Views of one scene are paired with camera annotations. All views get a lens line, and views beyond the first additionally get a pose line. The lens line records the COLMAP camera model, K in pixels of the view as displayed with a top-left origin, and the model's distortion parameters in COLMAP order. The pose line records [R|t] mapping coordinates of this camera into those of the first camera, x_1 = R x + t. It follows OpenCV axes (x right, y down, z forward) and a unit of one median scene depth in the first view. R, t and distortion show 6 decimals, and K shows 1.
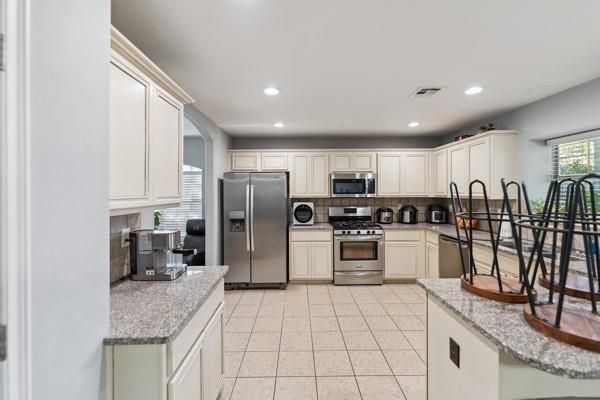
lens RADIAL K [[243.6, 0, 299.3], [0, 243.6, 197.2], [0, 0, 1]] dist [-0.001315, -0.000404]
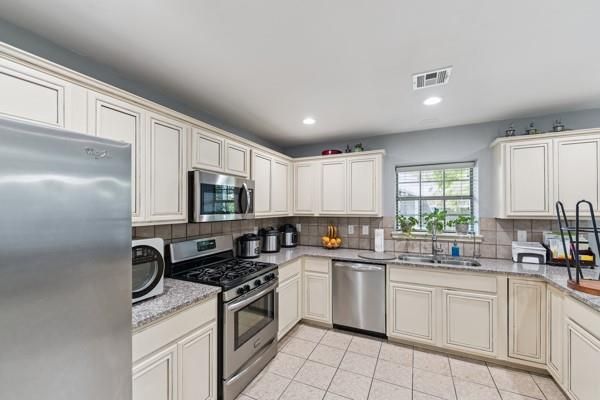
lens RADIAL K [[243.7, 0, 298.9], [0, 243.7, 208.6], [0, 0, 1]] dist [-0.001709, -0.000626]
pose [[0.443112, 0.002640, 0.896462, -0.215132], [0.020158, 0.999713, -0.012907, -0.017321], [-0.896240, 0.023790, 0.442932, 0.664287]]
